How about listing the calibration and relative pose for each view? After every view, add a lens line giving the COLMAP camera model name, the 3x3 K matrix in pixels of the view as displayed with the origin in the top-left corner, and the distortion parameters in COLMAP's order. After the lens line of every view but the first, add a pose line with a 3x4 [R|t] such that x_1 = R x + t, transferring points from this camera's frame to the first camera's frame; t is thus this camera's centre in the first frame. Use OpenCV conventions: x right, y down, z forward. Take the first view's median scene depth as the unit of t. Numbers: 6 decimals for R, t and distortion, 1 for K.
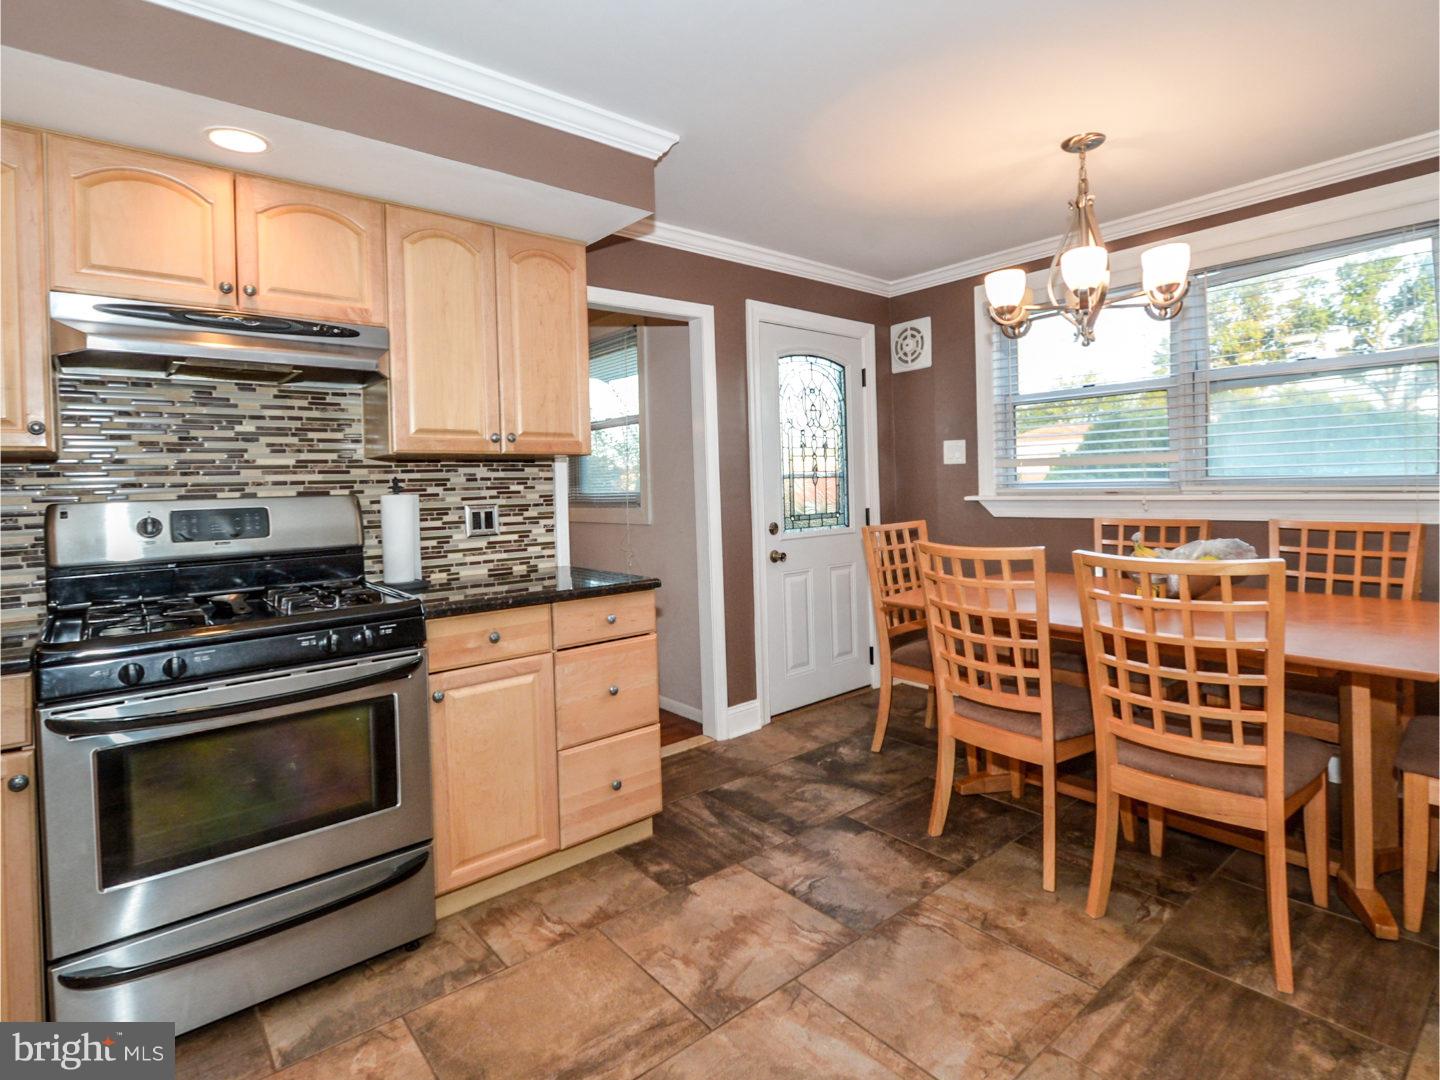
lens RADIAL K [[746.1, 0, 722.0], [0, 746.1, 519.5], [0, 0, 1]] dist [0.002310, -0.004891]
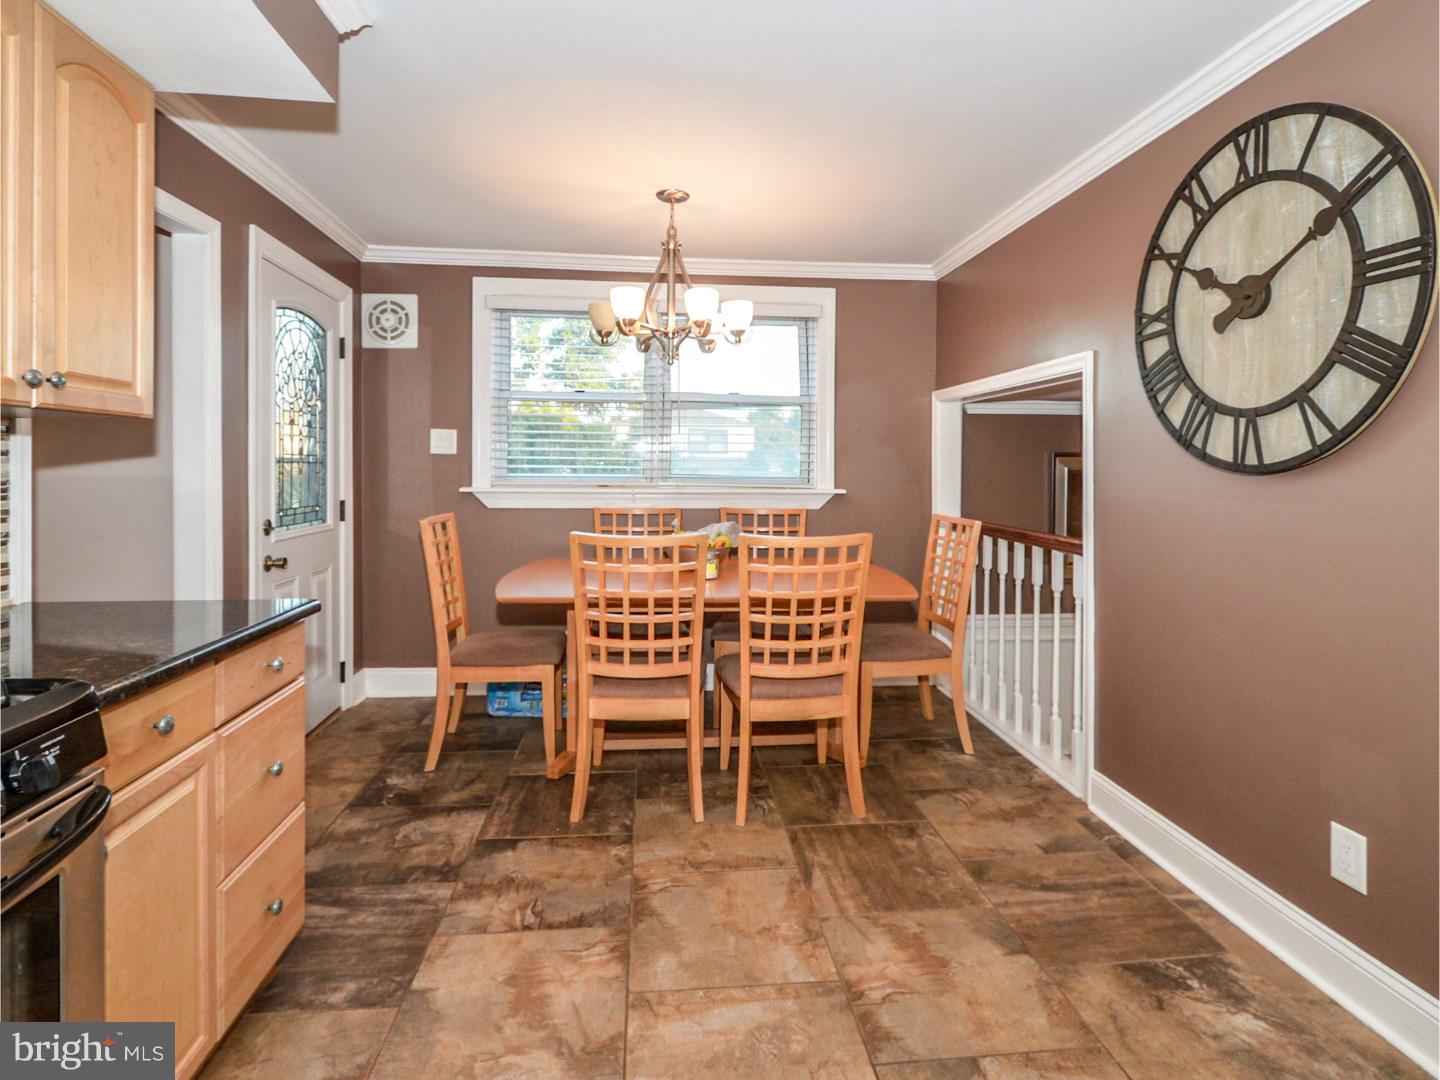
lens RADIAL K [[746.1, 0, 738.9], [0, 746.1, 499.0], [0, 0, 1]] dist [0.002310, -0.004891]
pose [[0.549636, -0.003678, 0.835396, -0.444253], [0.015041, 0.999872, -0.005493, -0.008397], [-0.835269, 0.015584, 0.549620, 0.244106]]
